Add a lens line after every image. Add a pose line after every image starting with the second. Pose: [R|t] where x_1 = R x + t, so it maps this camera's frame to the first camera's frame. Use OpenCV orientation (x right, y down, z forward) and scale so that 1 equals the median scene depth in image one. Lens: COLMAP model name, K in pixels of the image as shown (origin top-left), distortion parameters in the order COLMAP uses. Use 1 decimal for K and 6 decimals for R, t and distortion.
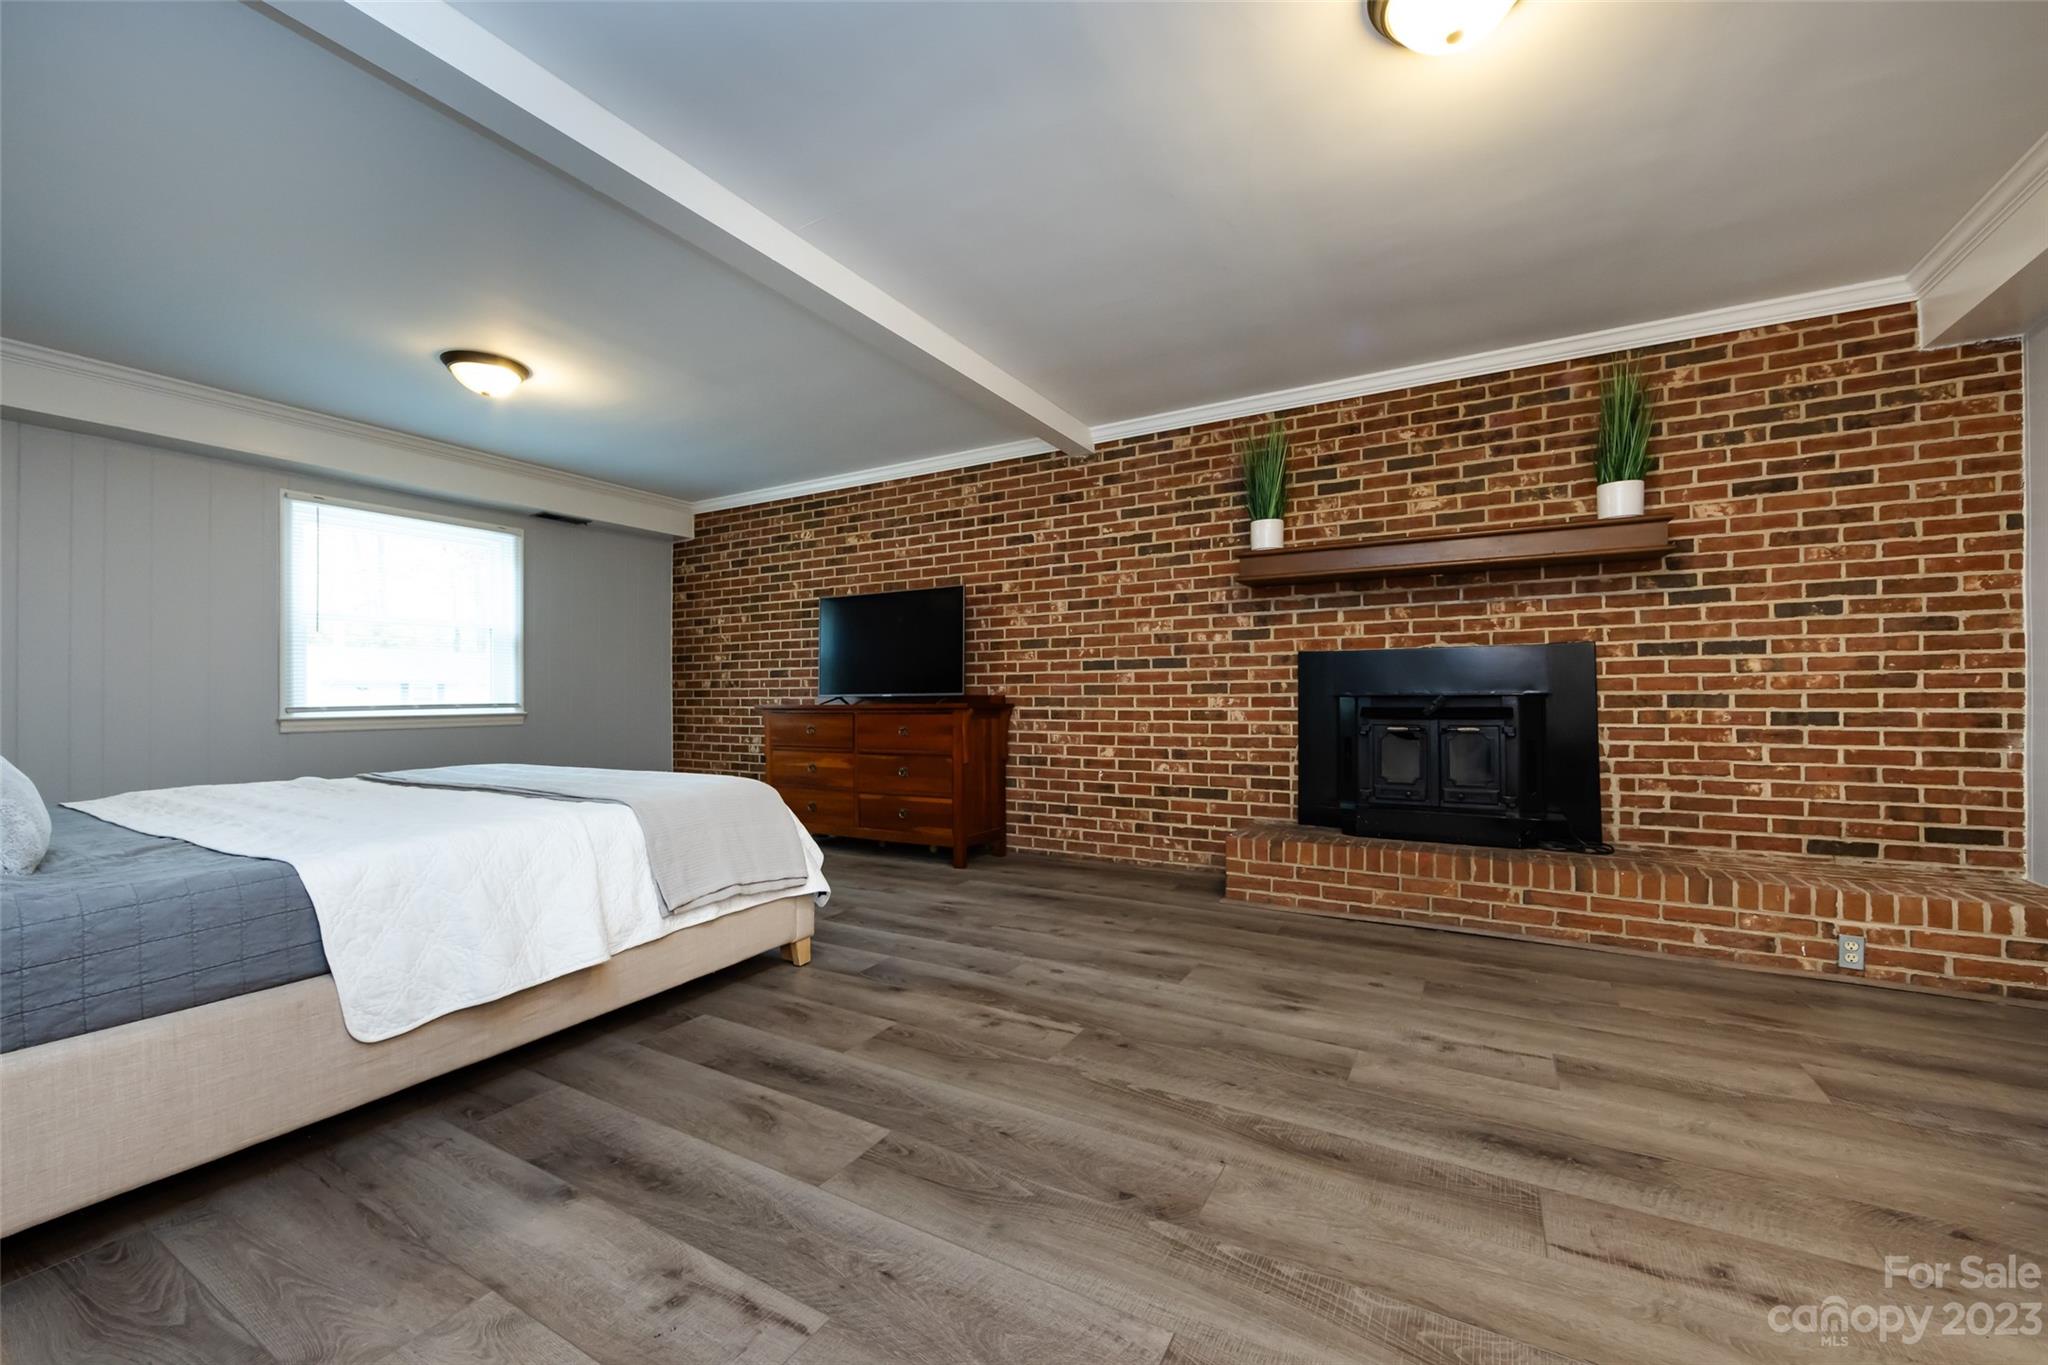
lens RADIAL K [[812.9, 0, 1011.3], [0, 812.9, 690.0], [0, 0, 1]] dist [-0.002523, -0.000236]
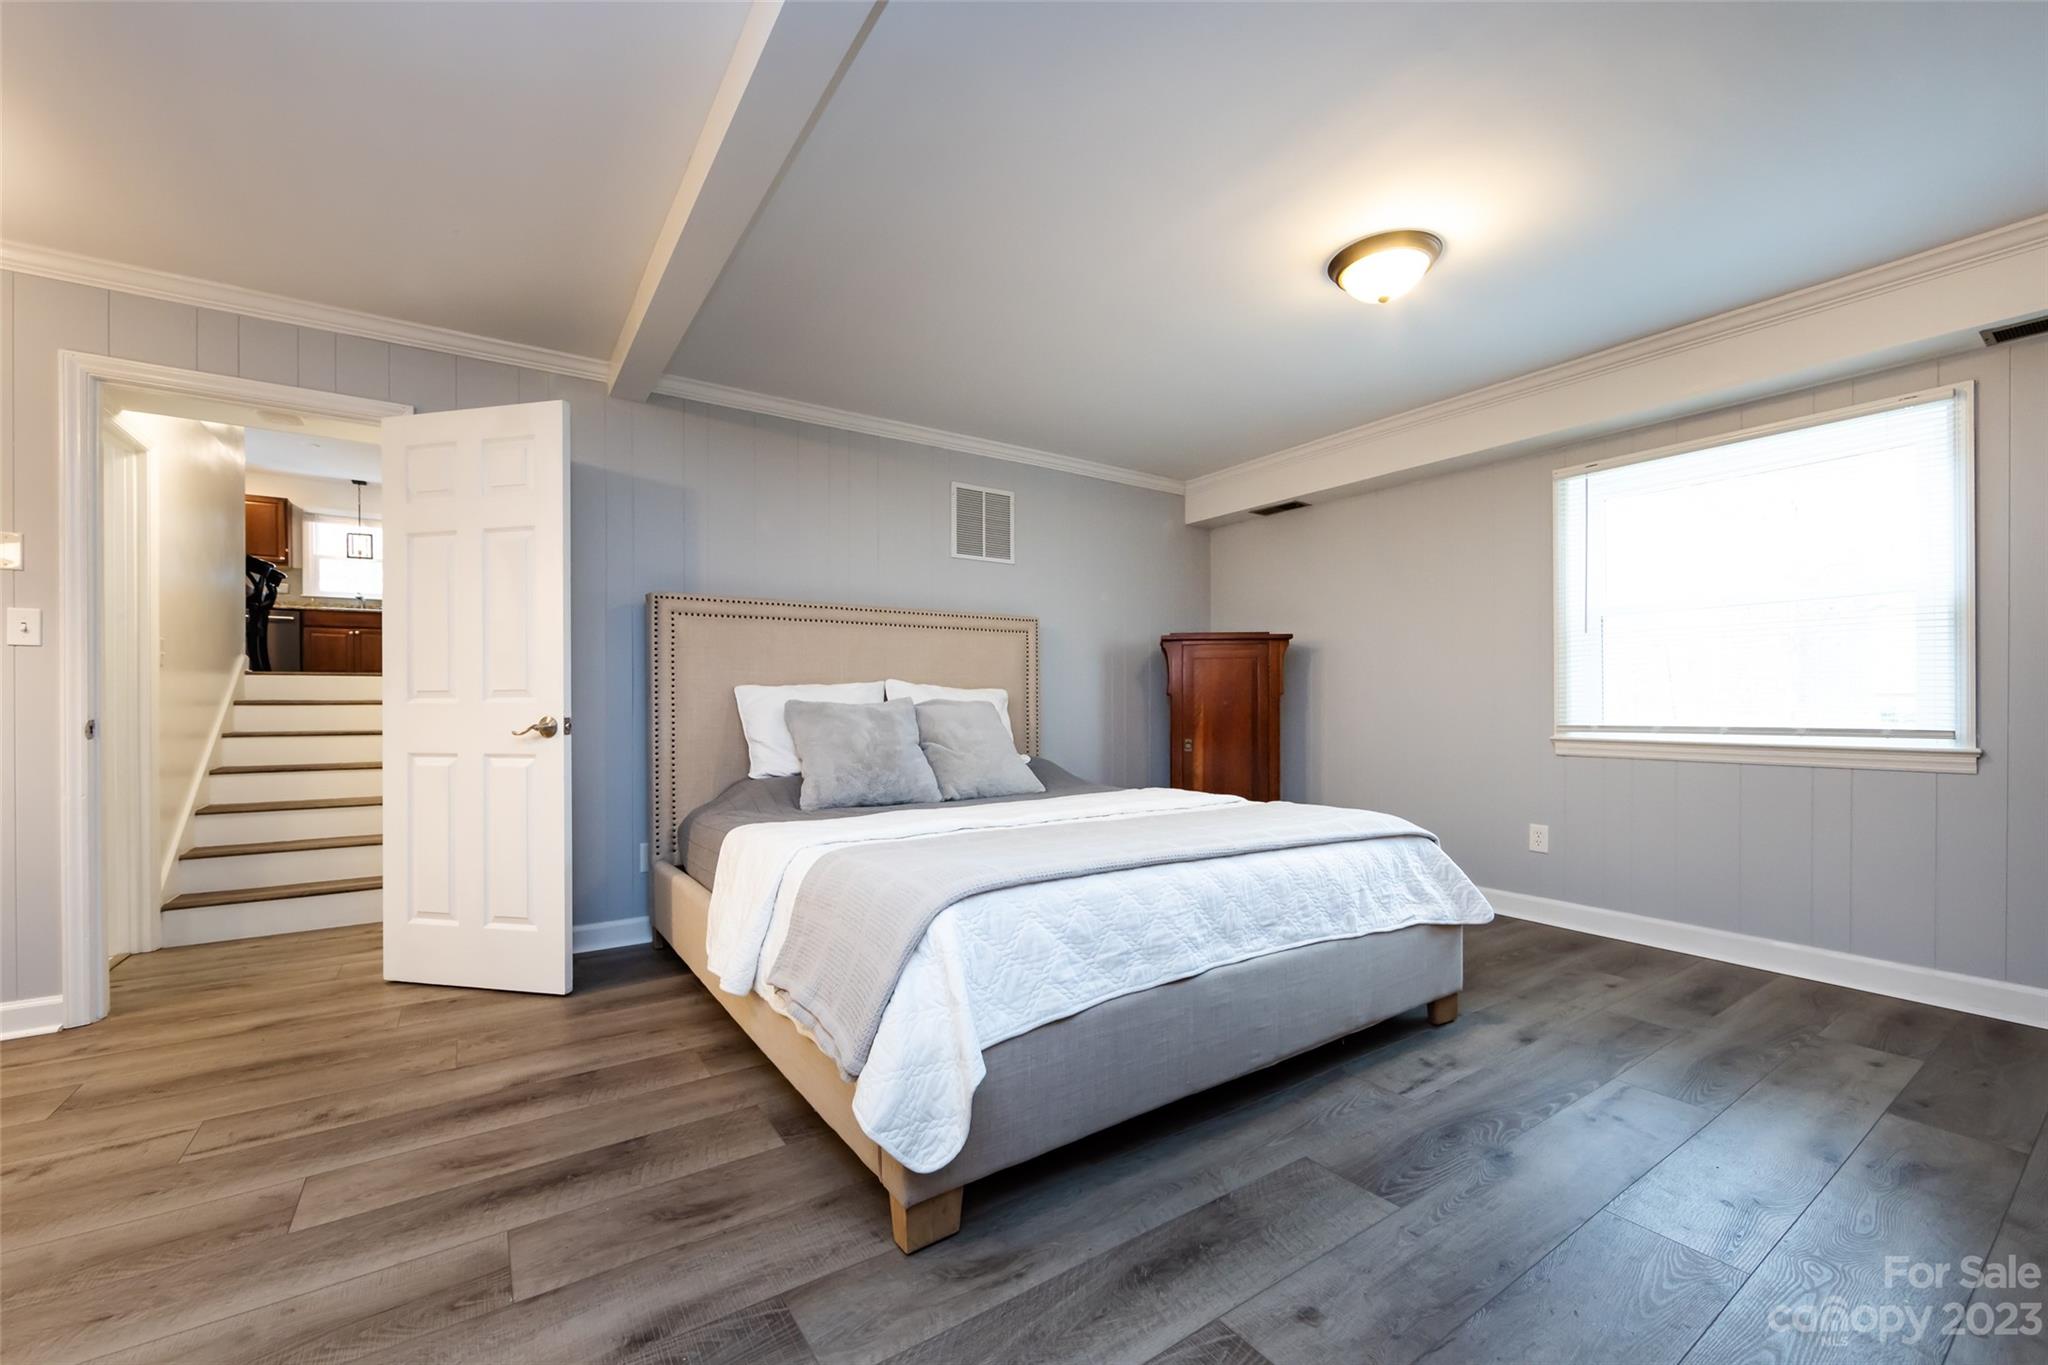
lens RADIAL K [[812.6, 0, 1017.3], [0, 812.6, 705.2], [0, 0, 1]] dist [-0.002803, -0.000347]
pose [[-0.431551, 0.010480, -0.902028, 0.131459], [0.010313, 0.999924, 0.006684, -0.012108], [0.902030, -0.006419, -0.431626, 0.927536]]
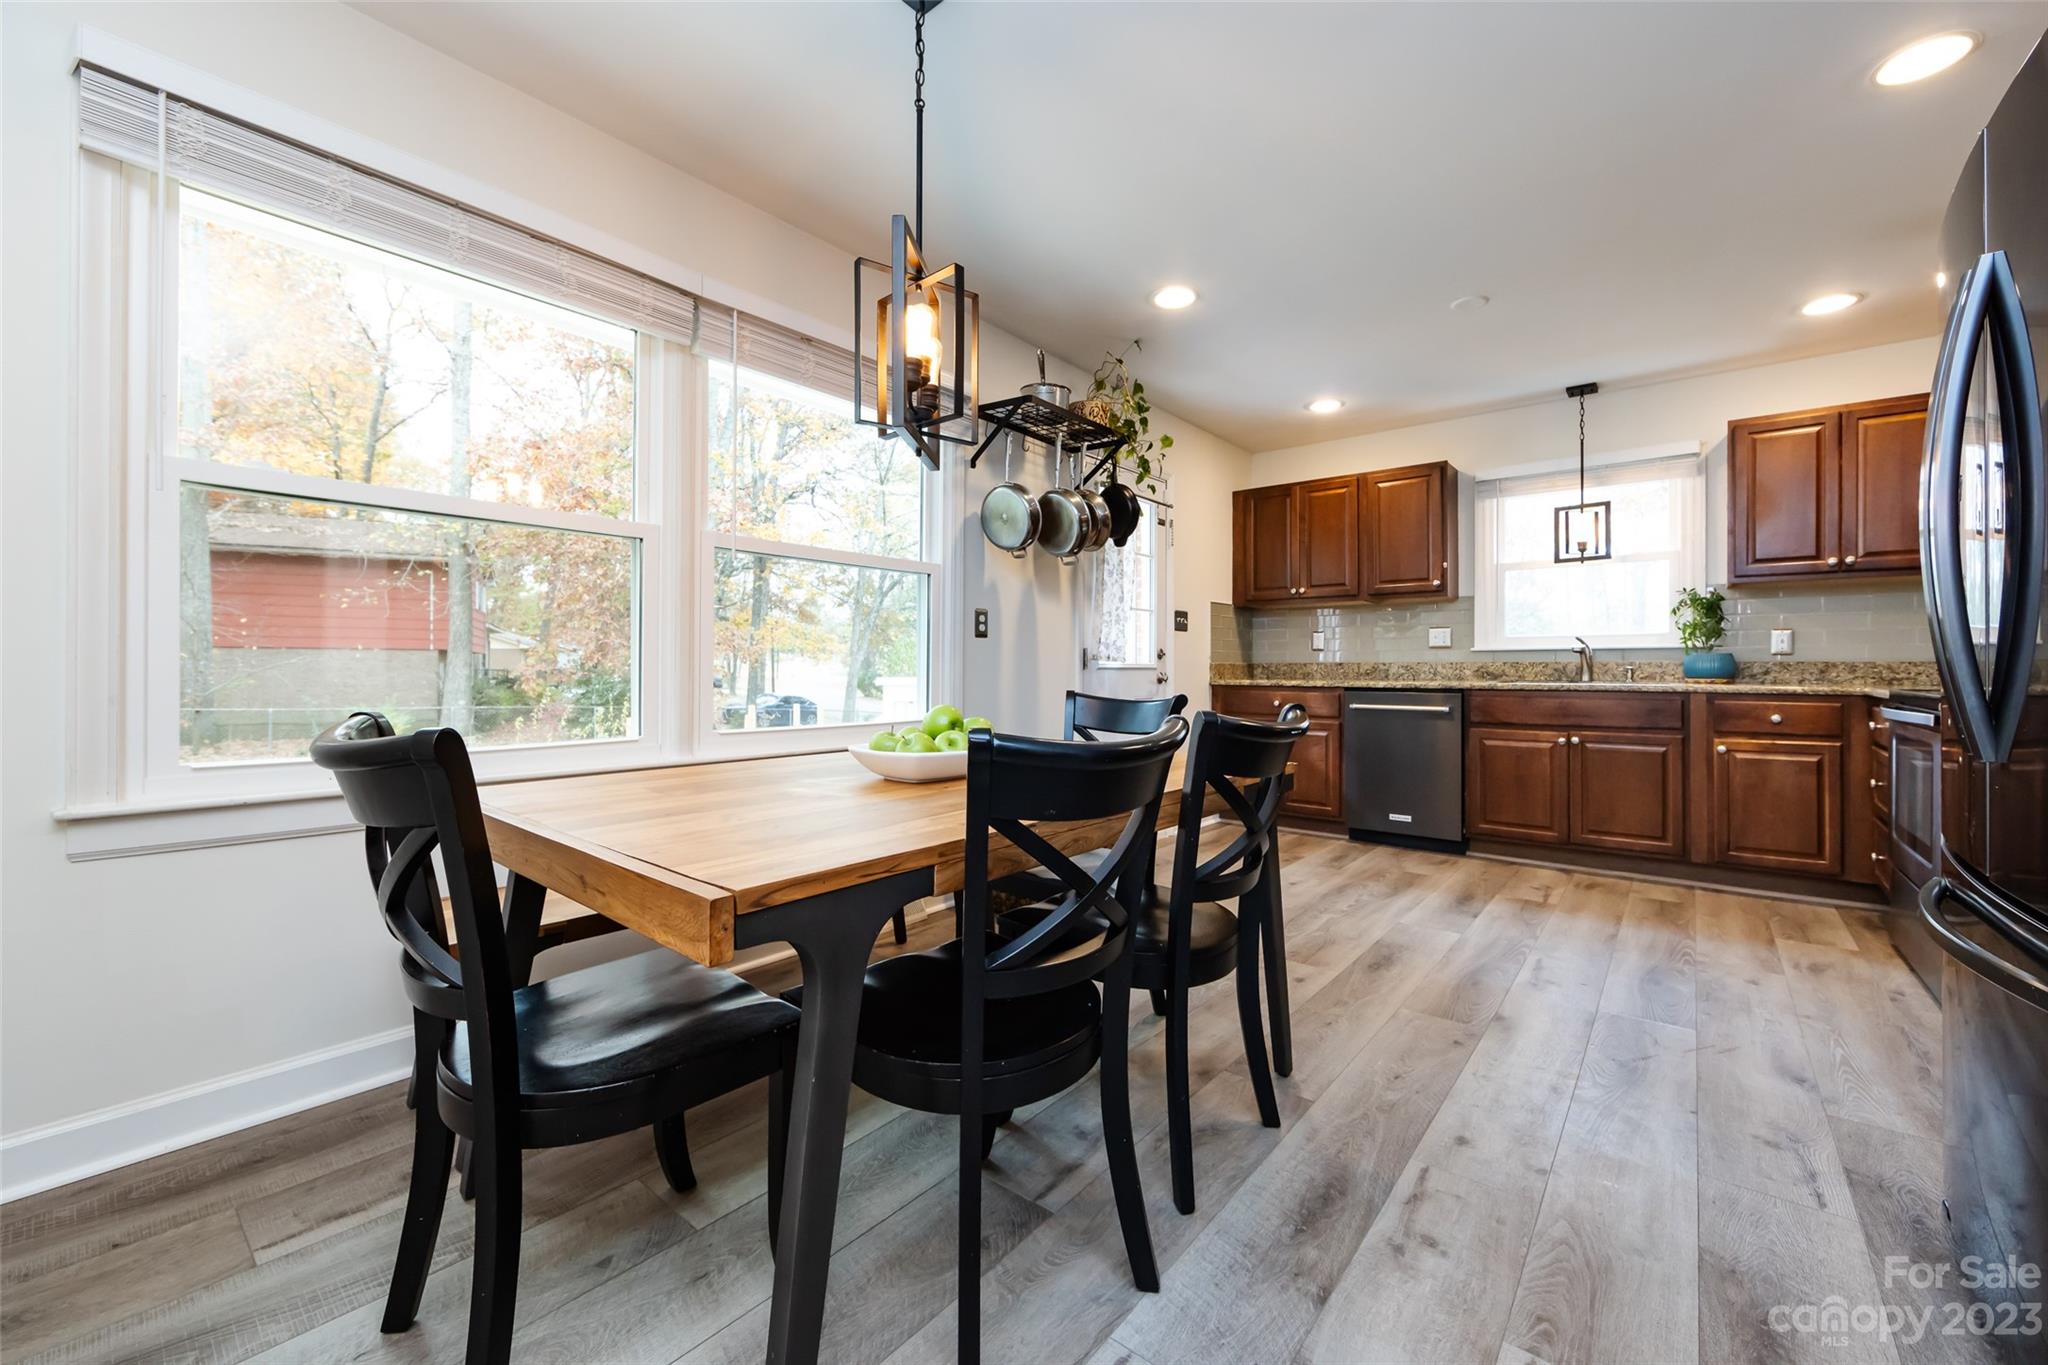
lens RADIAL K [[803.0, 0, 1043.4], [0, 803.0, 666.2], [0, 0, 1]] dist [-0.000503, -0.000039]
pose [[-0.989966, 0.002877, 0.141278, -0.651351], [0.001837, 0.999970, -0.007493, -0.306828], [-0.141296, -0.007159, -0.989942, -0.729191]]
